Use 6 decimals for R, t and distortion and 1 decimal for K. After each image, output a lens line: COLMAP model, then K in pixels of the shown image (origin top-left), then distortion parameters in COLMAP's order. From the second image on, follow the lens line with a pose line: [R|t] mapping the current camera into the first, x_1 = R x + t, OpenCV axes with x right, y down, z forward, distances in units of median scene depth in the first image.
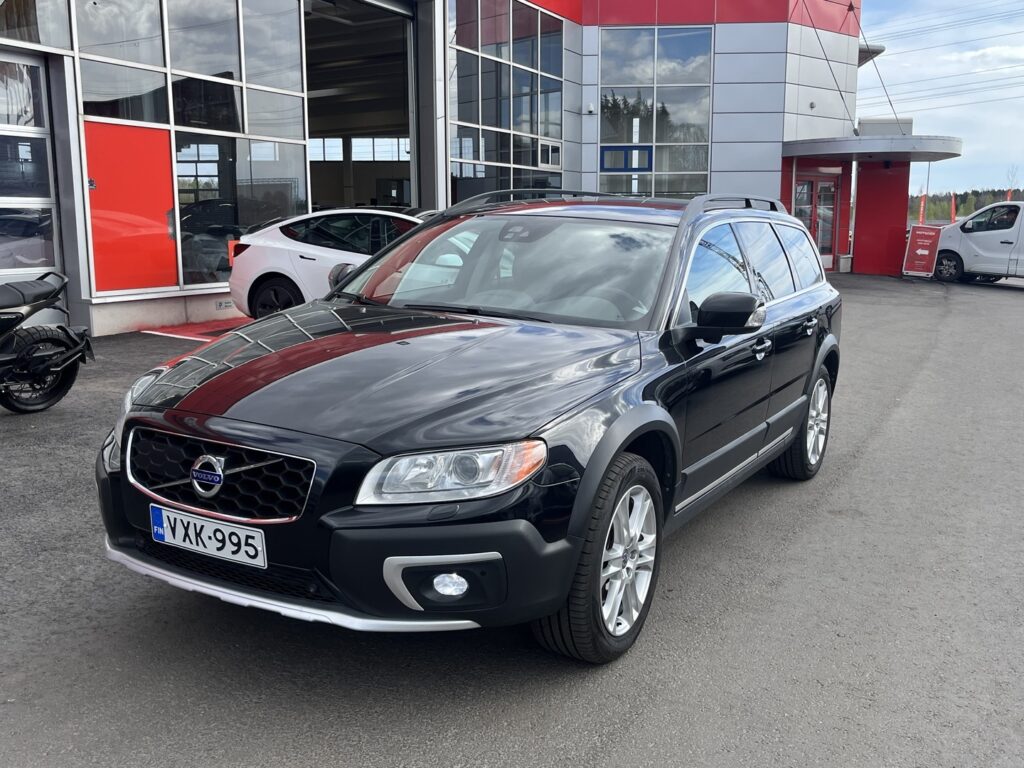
lens RADIAL K [[995.8, 0, 532.0], [0, 995.8, 395.1], [0, 0, 1]] dist [0.024931, 0.000000]
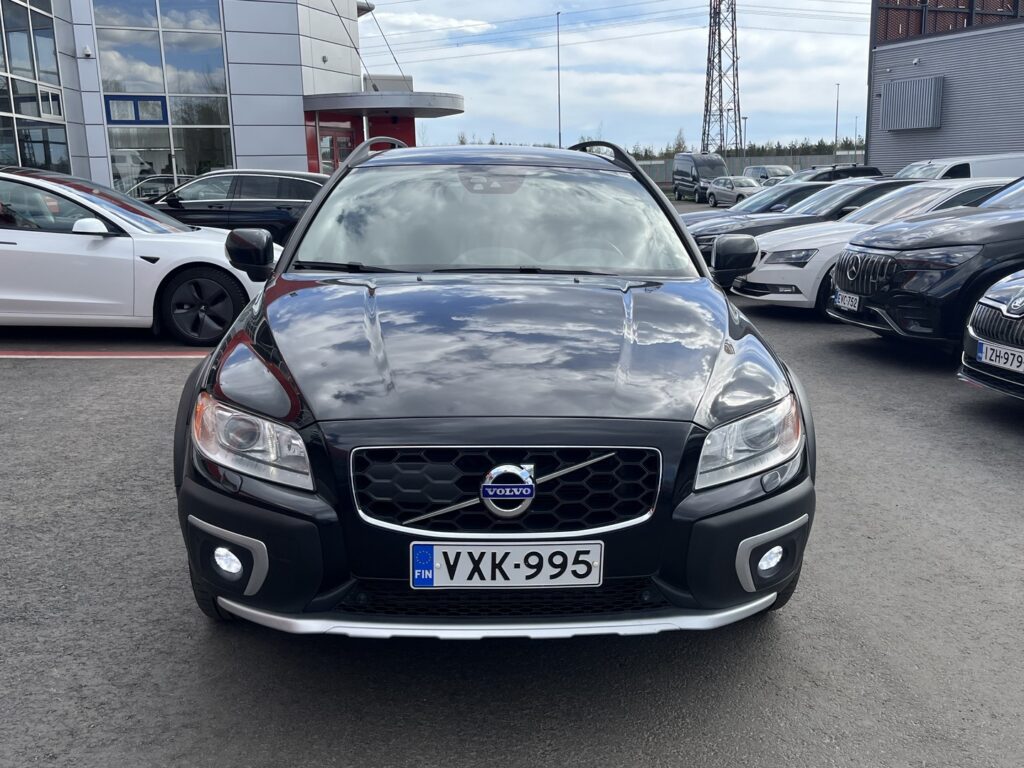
lens RADIAL K [[995.8, 0, 509.9], [0, 995.8, 384.3], [0, 0, 1]] dist [0.024931, 0.000000]
pose [[0.850923, -0.127967, 0.509465, -0.704032], [0.112356, 0.991766, 0.061449, -0.051048], [-0.513133, 0.004953, 0.858295, 0.308440]]
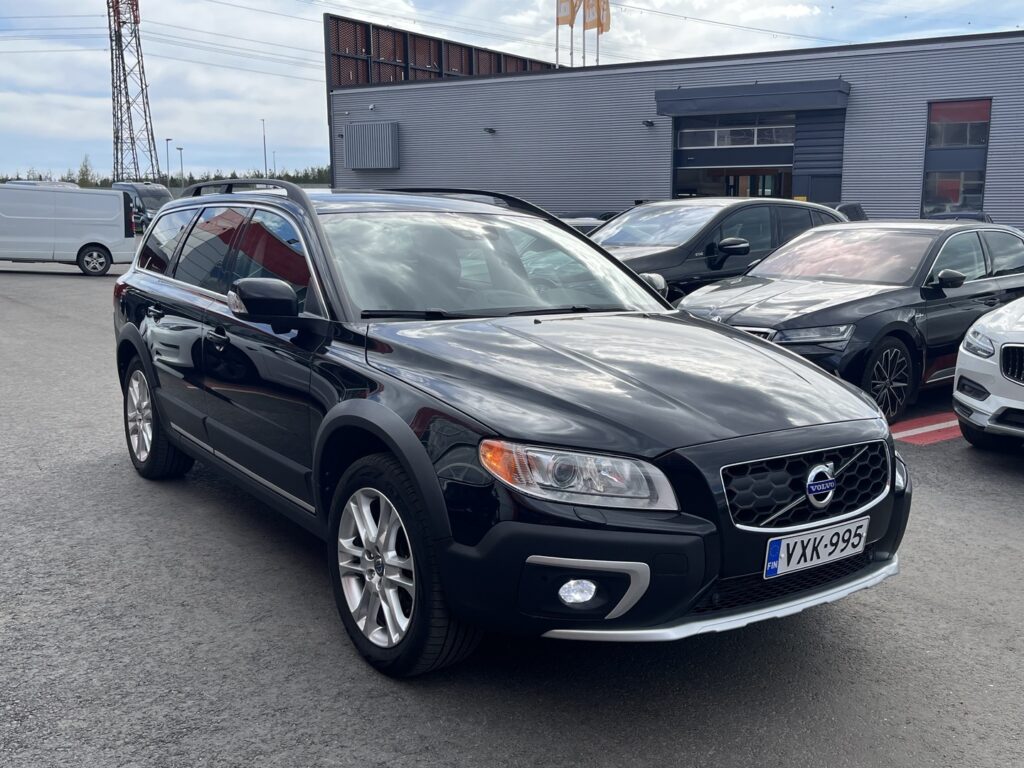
lens RADIAL K [[995.8, 0, 519.5], [0, 995.8, 383.7], [0, 0, 1]] dist [0.024931, 0.000000]
pose [[0.444537, -0.167027, 0.880050, -1.286462], [0.157541, 0.981726, 0.106746, -0.168161], [-0.881798, 0.091192, 0.462727, 0.778583]]
